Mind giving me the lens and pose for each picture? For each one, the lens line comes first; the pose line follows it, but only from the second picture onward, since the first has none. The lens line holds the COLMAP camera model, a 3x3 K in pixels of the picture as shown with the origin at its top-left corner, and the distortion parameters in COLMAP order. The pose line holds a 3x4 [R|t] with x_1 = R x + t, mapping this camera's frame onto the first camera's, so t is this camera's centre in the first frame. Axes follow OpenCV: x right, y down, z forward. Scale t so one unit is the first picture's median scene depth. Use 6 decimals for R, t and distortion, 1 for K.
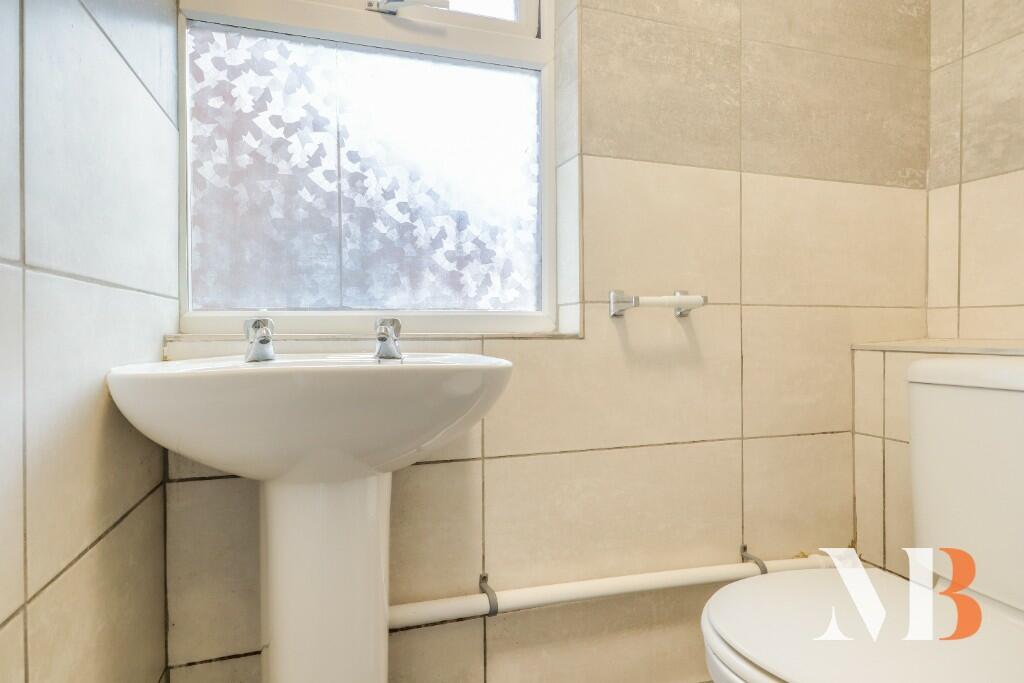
lens RADIAL K [[548.2, 0, 512.0], [0, 548.2, 341.5], [0, 0, 1]] dist [-0.054869, 0.027640]
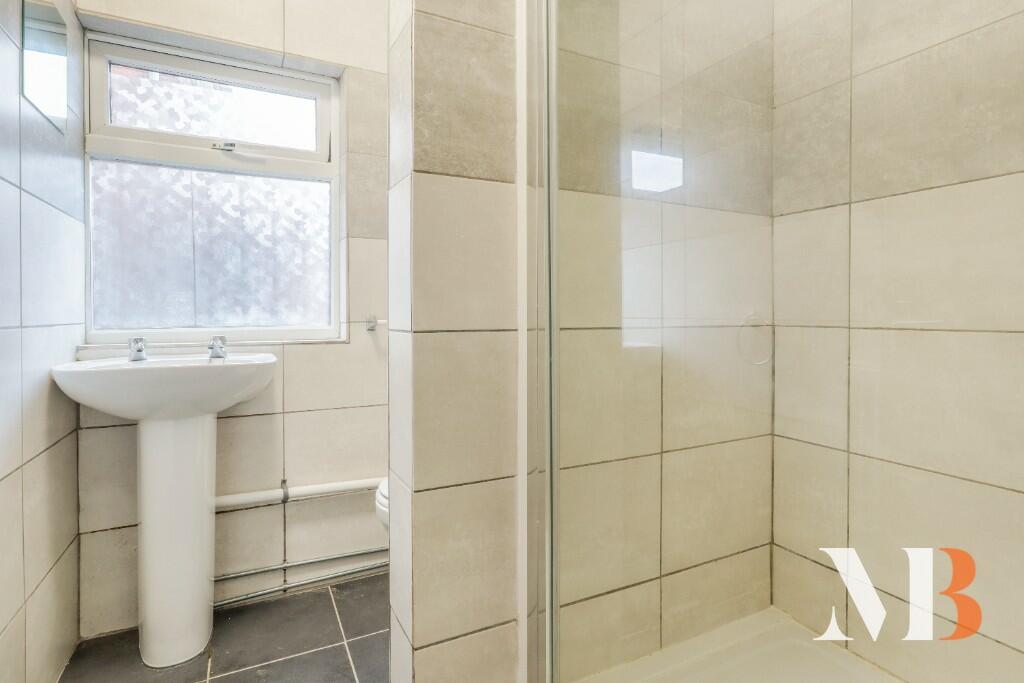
lens RADIAL K [[551.2, 0, 582.2], [0, 551.2, 319.4], [0, 0, 1]] dist [-0.053955, 0.016474]
pose [[0.974161, -0.000638, 0.225853, 0.516905], [0.001721, 0.999988, -0.004599, -0.080353], [-0.225847, 0.004869, 0.974151, -0.965711]]
